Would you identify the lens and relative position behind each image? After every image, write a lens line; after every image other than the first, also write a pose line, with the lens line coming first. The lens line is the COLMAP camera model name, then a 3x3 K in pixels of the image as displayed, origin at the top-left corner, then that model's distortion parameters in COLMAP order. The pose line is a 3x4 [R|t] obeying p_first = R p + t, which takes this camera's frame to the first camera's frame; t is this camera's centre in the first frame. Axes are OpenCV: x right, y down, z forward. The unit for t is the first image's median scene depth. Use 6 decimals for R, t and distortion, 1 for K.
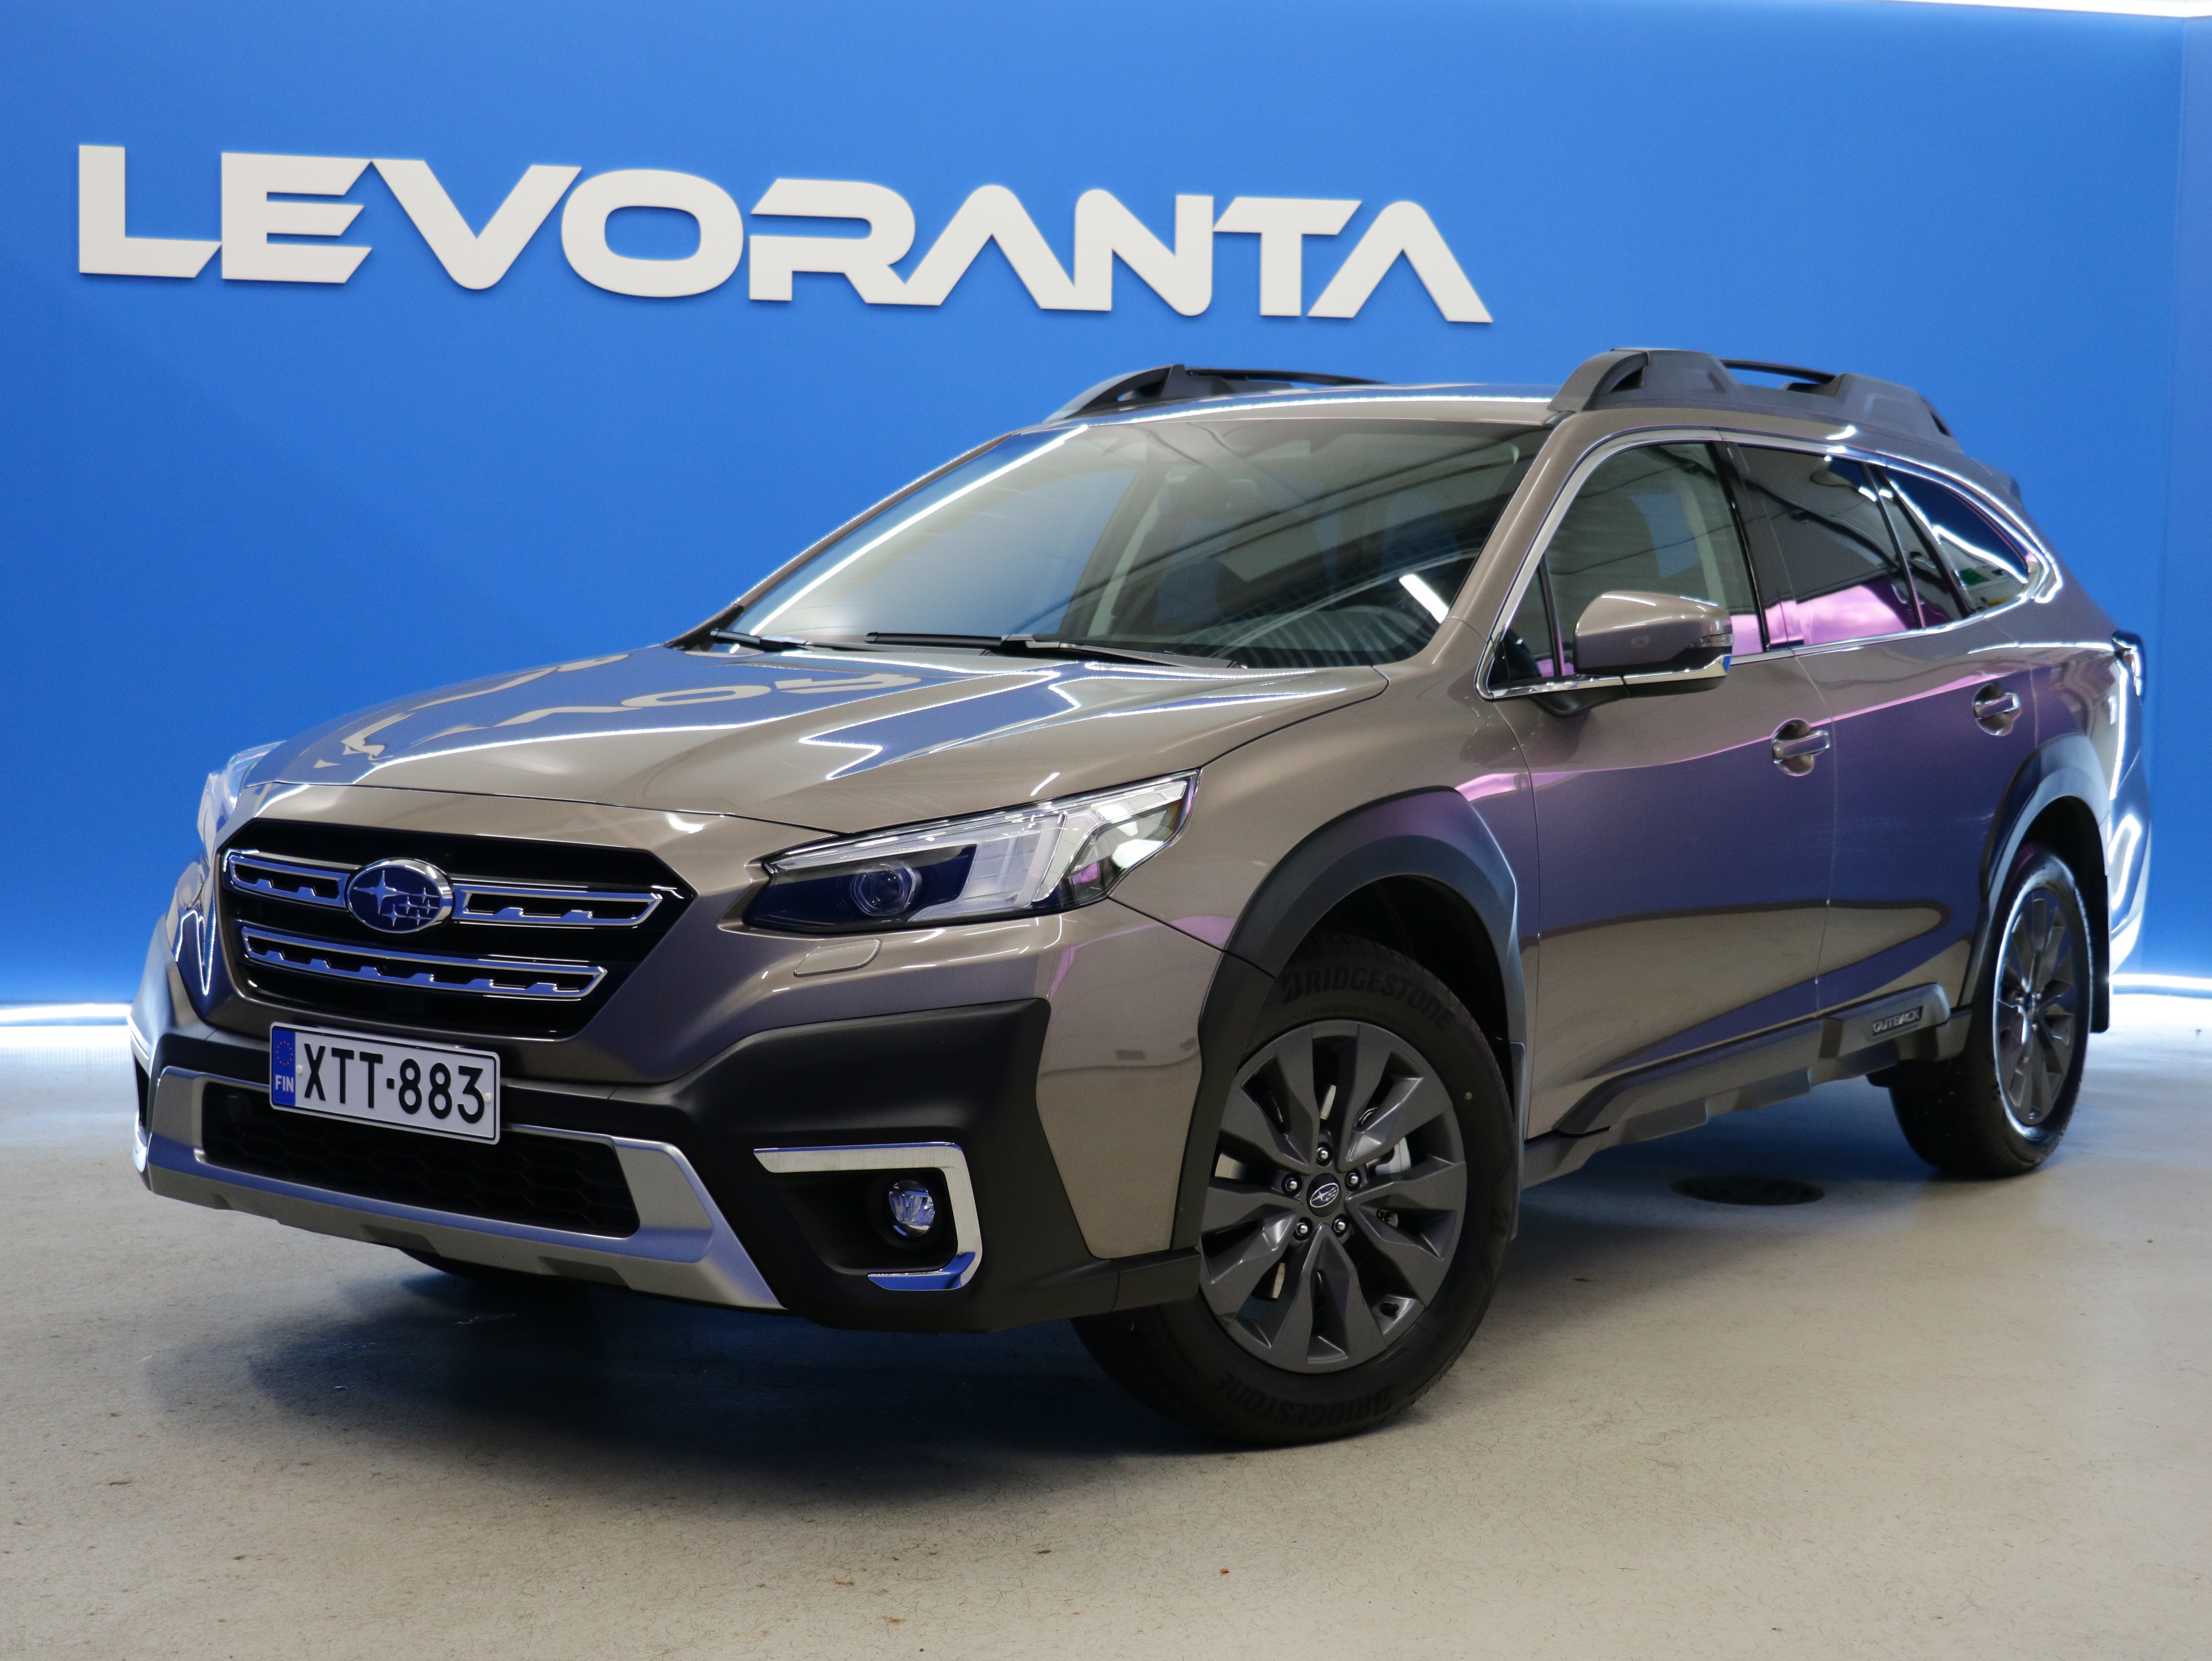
lens RADIAL K [[3165.8, 0, 1106.0], [0, 3165.8, 830.5], [0, 0, 1]] dist [-0.000579, -0.136425]
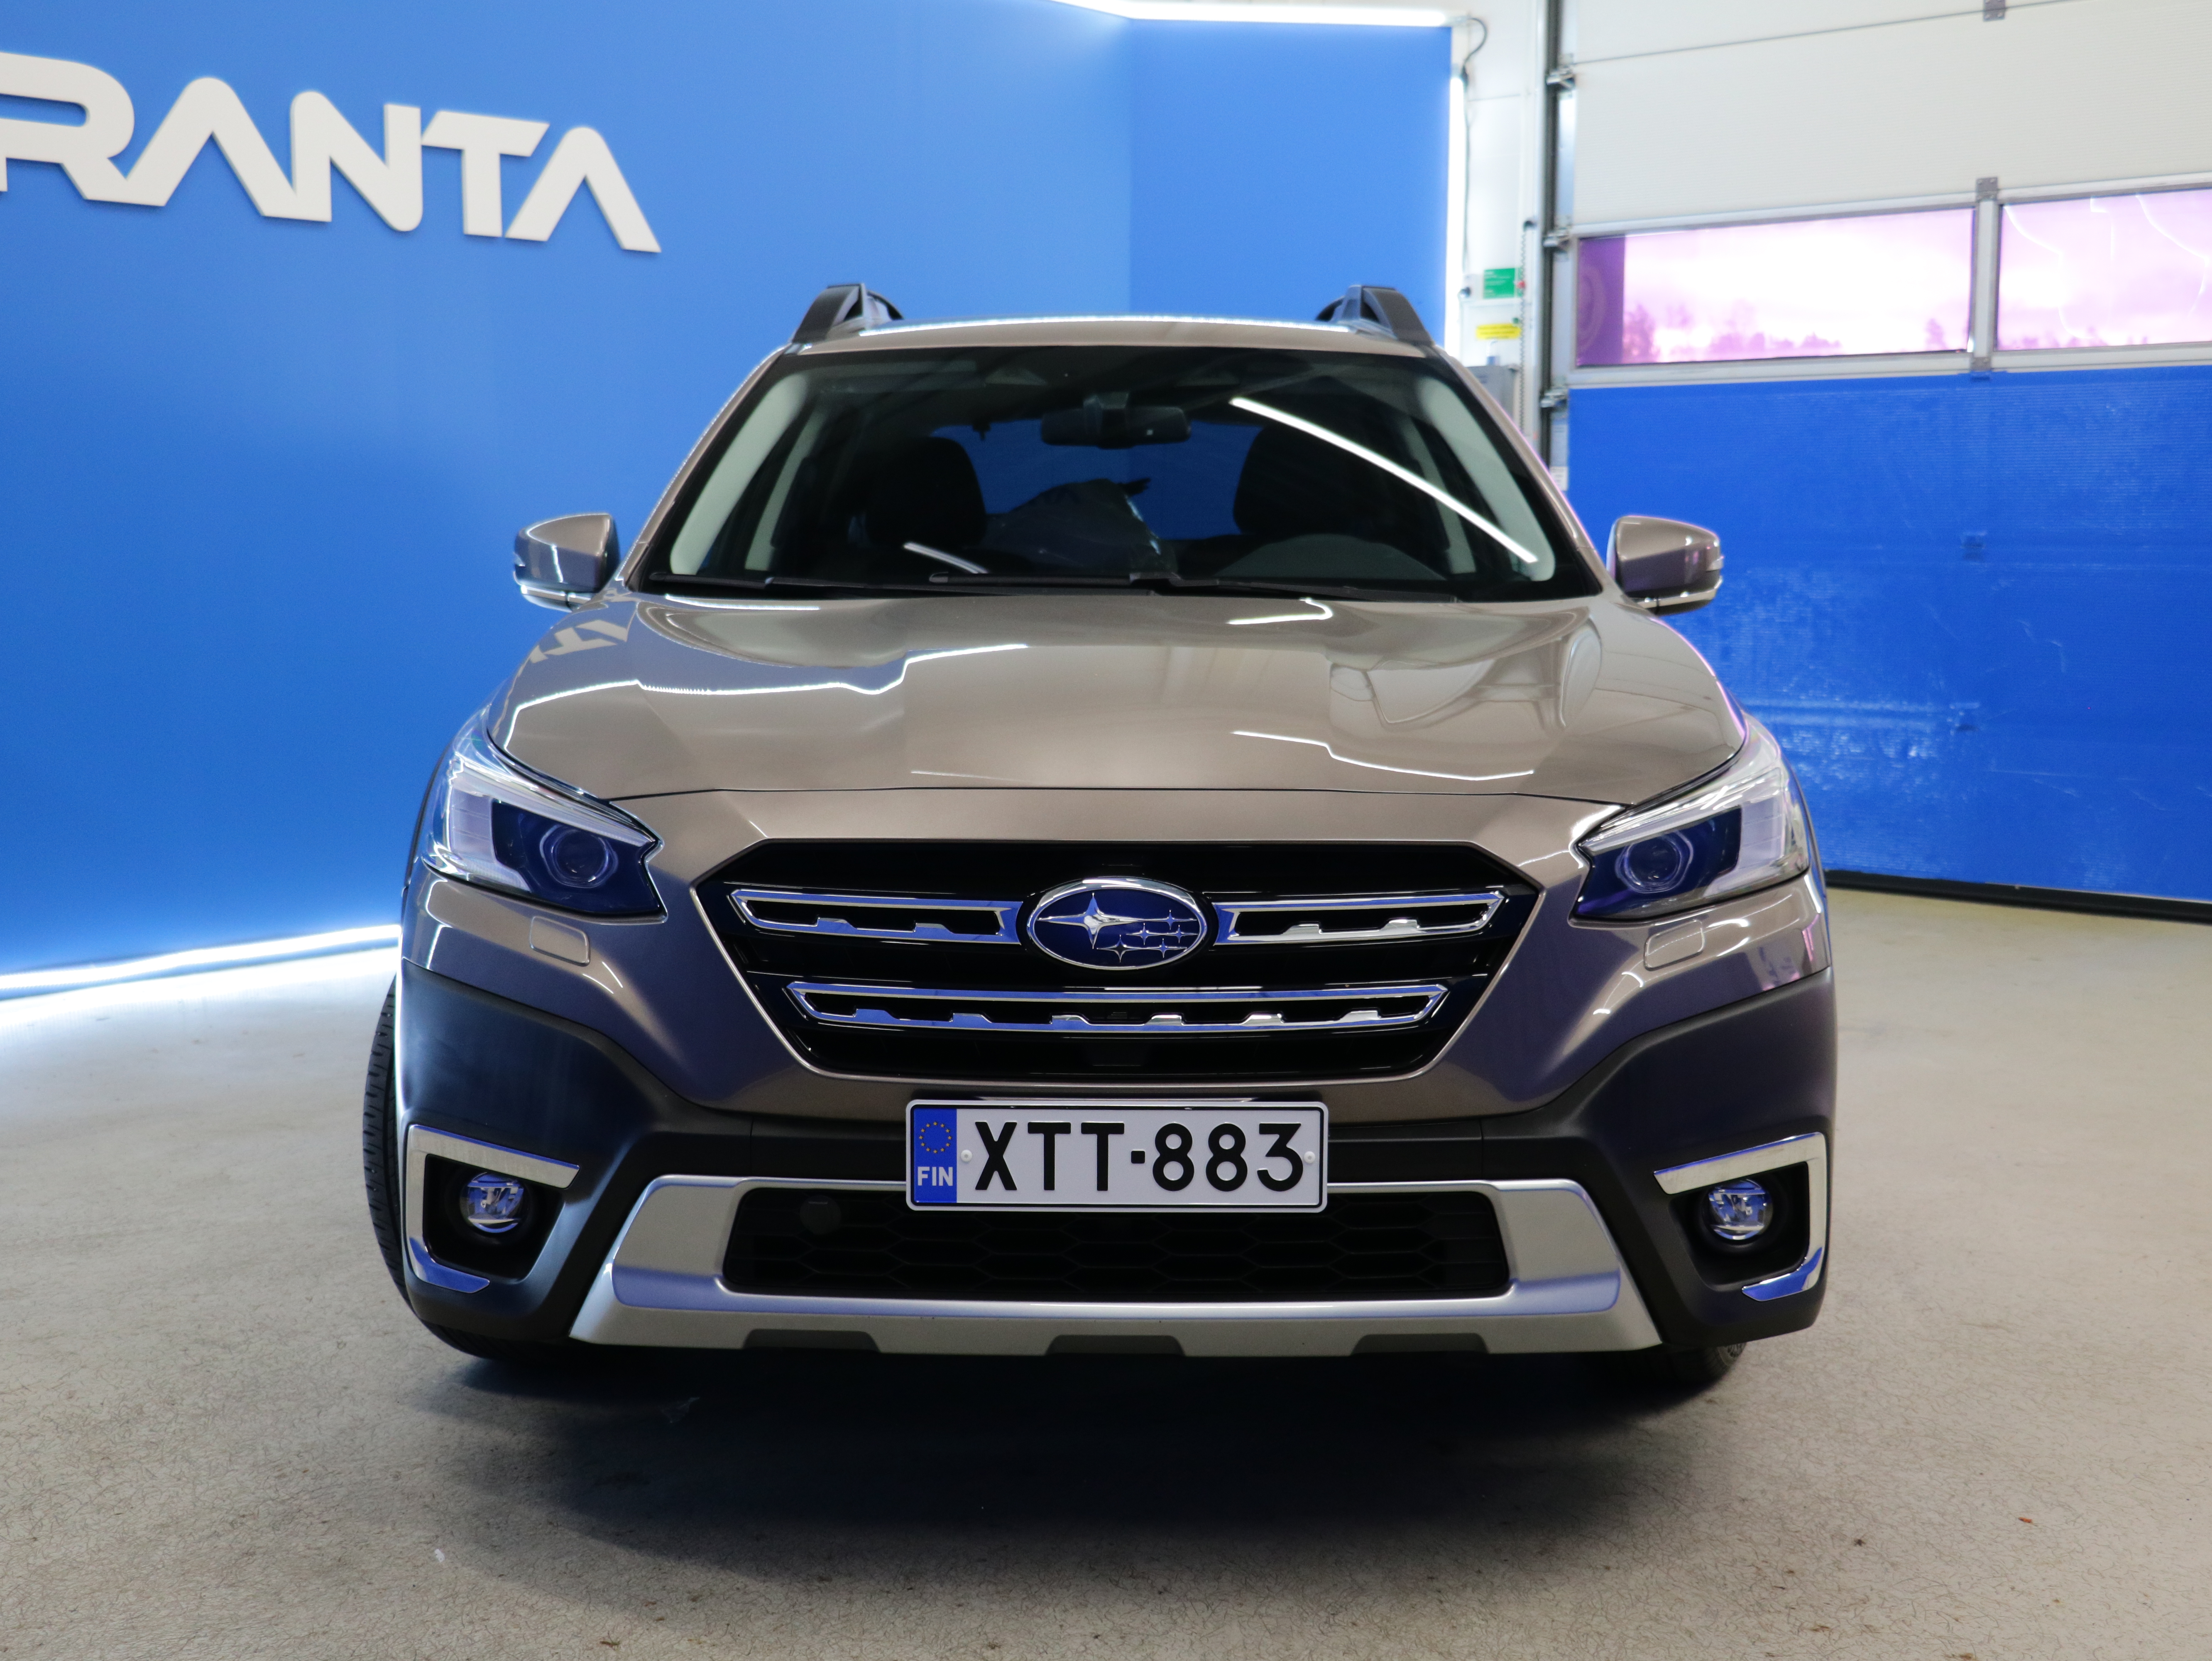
lens RADIAL K [[2656.4, 0, 1095.0], [0, 2656.4, 846.0], [0, 0, 1]] dist [-0.011861, 0.018526]
pose [[0.816726, -0.081871, 0.571187, -0.591553], [0.051227, 0.996262, 0.069550, -0.044248], [-0.574747, -0.027543, 0.817868, 0.442719]]
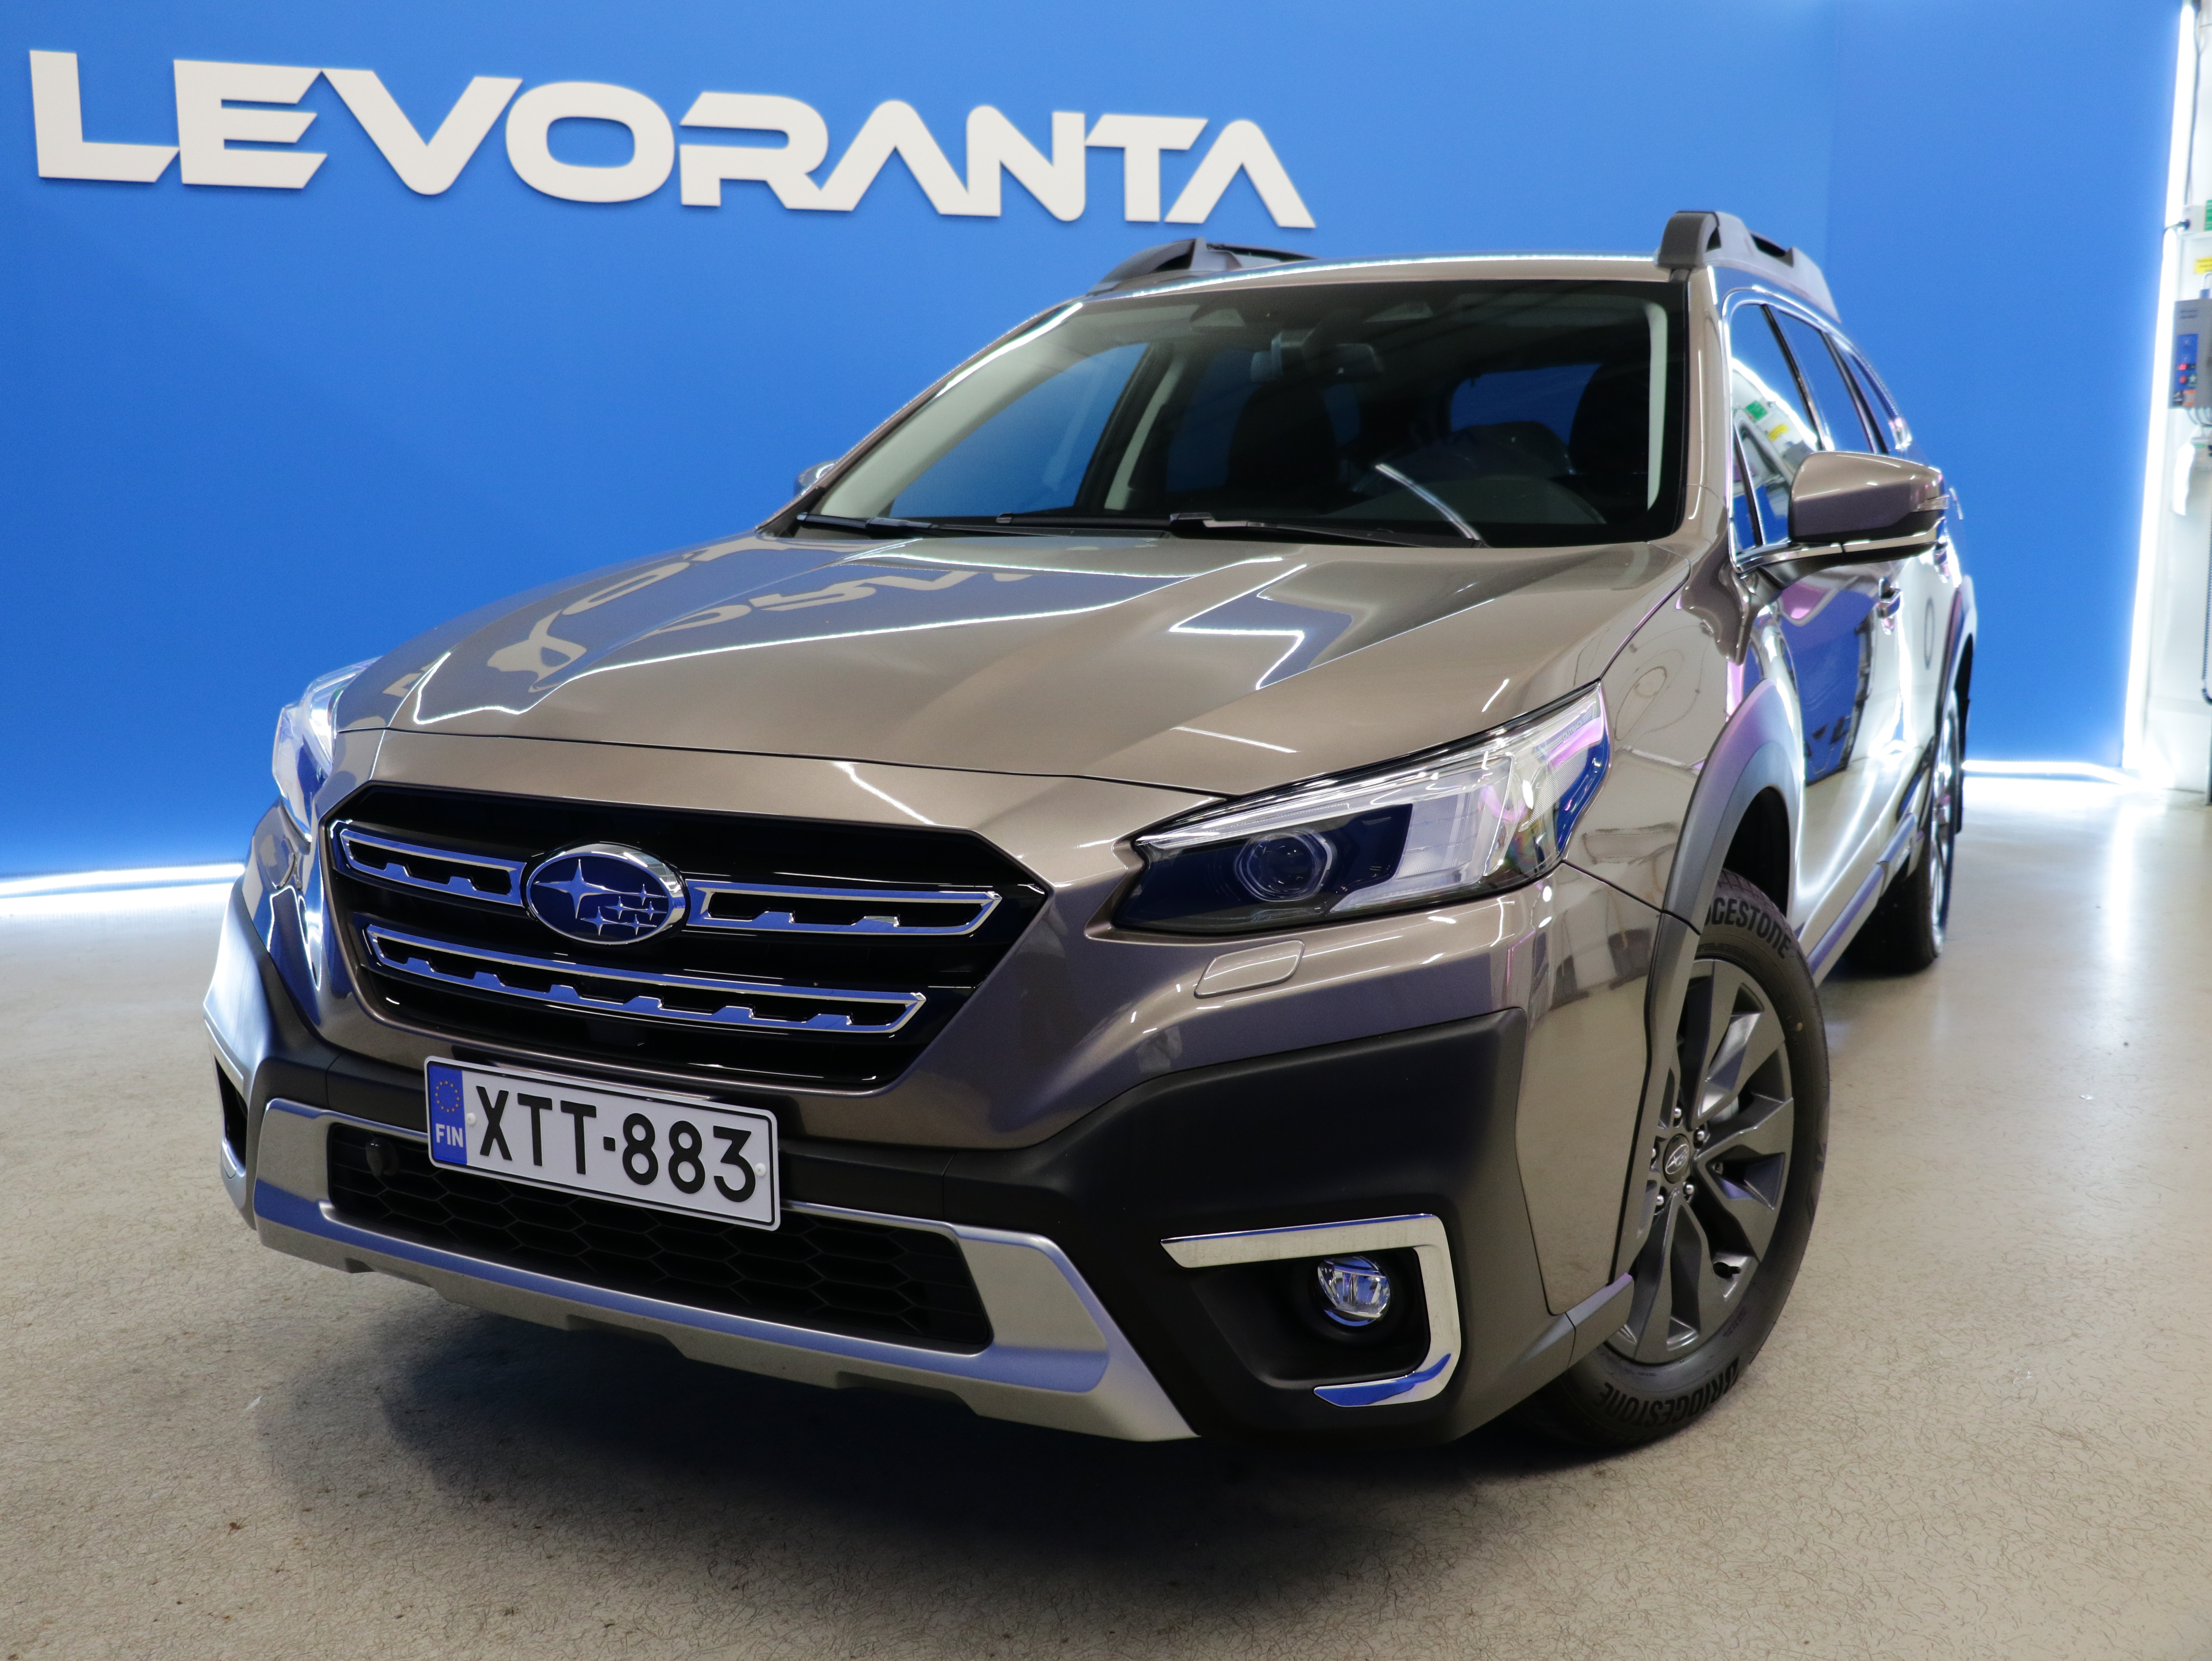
lens RADIAL K [[2111.2, 0, 1106.0], [0, 2111.2, 830.5], [0, 0, 1]] dist [-0.012448, -0.016668]
pose [[0.988017, -0.046544, 0.147163, -0.173692], [0.032140, 0.994589, 0.098788, -0.038292], [-0.150965, -0.092875, 0.984167, 0.479518]]
